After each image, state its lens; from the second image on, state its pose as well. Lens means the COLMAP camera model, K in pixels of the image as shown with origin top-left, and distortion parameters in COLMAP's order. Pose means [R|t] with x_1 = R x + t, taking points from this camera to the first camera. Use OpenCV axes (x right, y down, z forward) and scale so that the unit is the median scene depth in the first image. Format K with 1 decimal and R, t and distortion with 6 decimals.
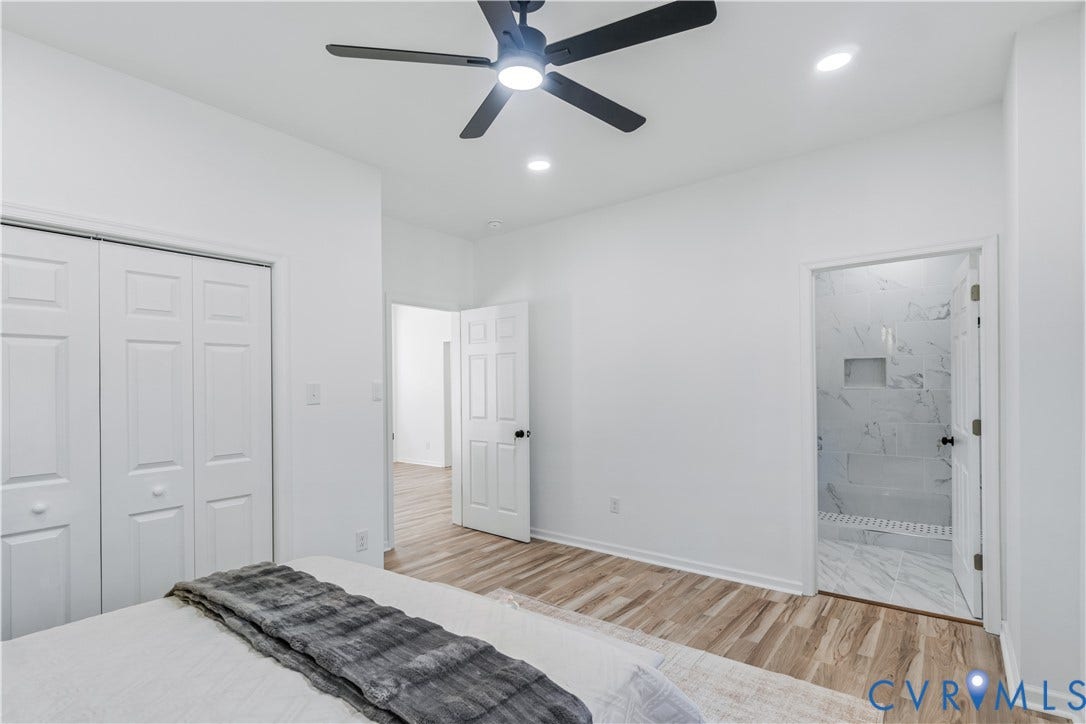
lens RADIAL K [[541.7, 0, 542.8], [0, 541.7, 378.1], [0, 0, 1]] dist [-0.001778, -0.000547]
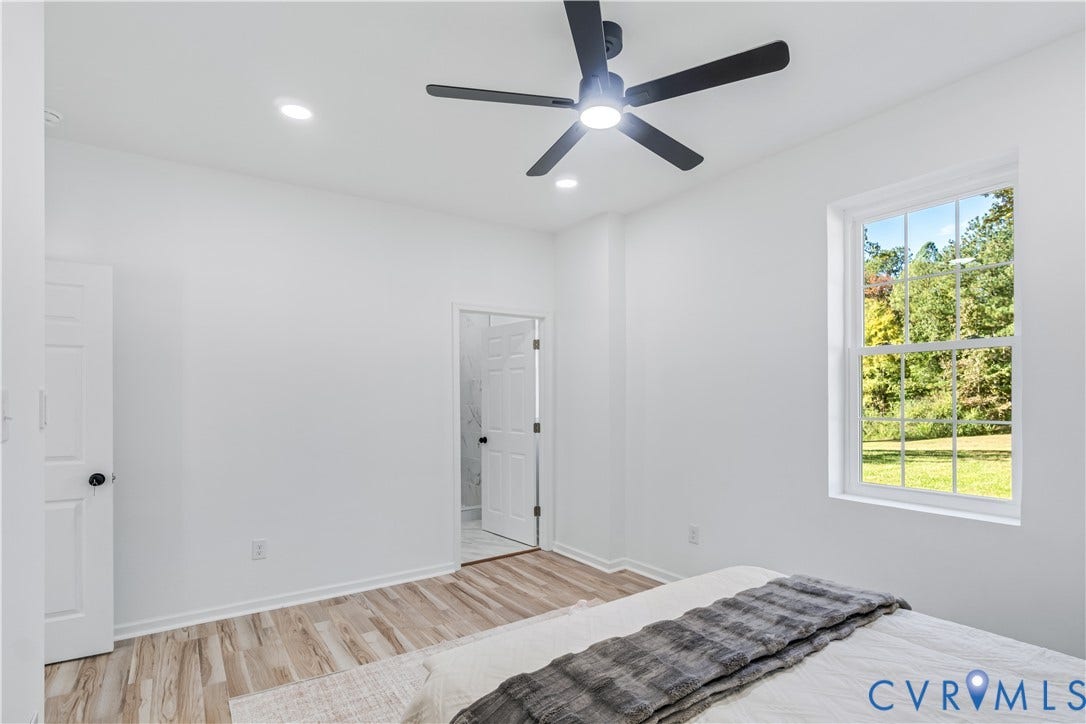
lens RADIAL K [[525.7, 0, 539.8], [0, 525.7, 399.9], [0, 0, 1]] dist [-0.005267, -0.000775]
pose [[0.309808, 0.006071, 0.950780, -0.531354], [-0.006112, 0.999972, -0.004394, 0.012798], [-0.950780, -0.004450, 0.309836, 0.397583]]
